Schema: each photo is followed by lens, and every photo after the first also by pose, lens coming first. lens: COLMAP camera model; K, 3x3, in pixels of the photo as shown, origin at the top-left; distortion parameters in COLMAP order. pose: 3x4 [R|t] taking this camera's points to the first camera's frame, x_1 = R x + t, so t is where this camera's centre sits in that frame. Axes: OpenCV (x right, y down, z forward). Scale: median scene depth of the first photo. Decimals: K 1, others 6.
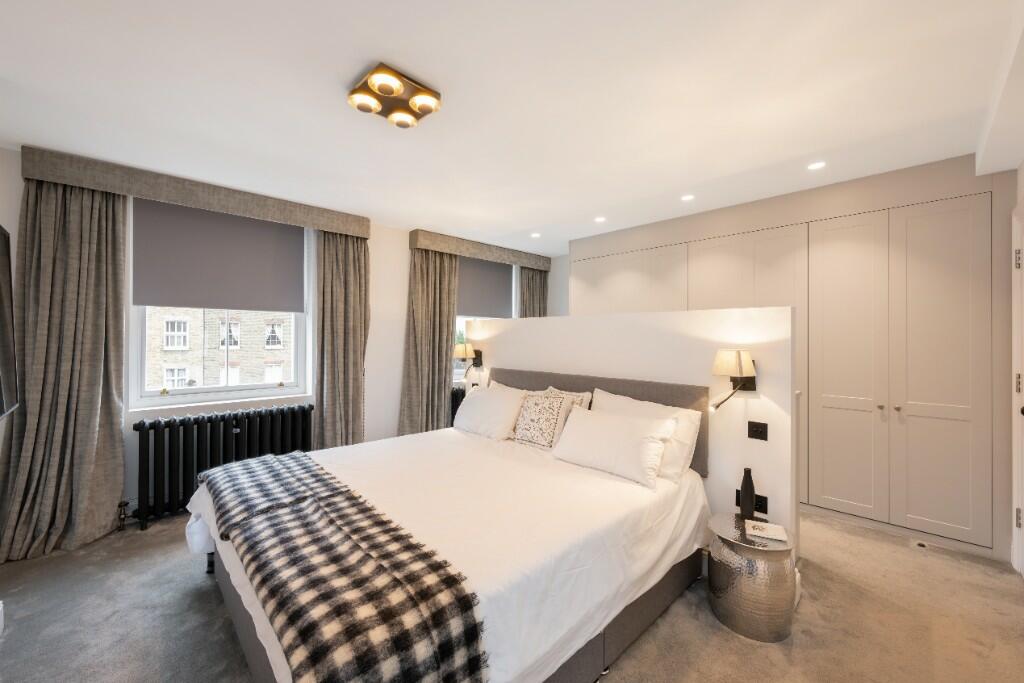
lens RADIAL K [[402.1, 0, 512.4], [0, 402.1, 335.6], [0, 0, 1]] dist [0.025631, 0.000033]
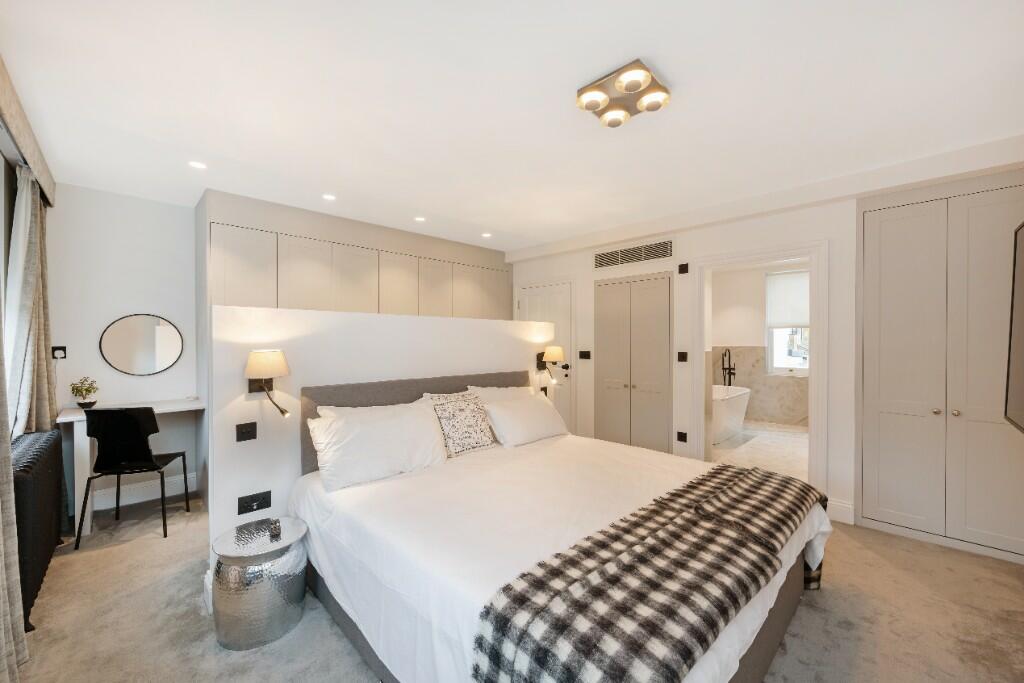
lens RADIAL K [[398.6, 0, 512.0], [0, 398.6, 342.4], [0, 0, 1]] dist [-0.000761, -0.000059]
pose [[-0.011966, -0.015339, 0.999811, -0.923123], [-0.005888, 0.999866, 0.015269, -0.003114], [-0.999911, -0.005704, -0.012054, 0.940079]]
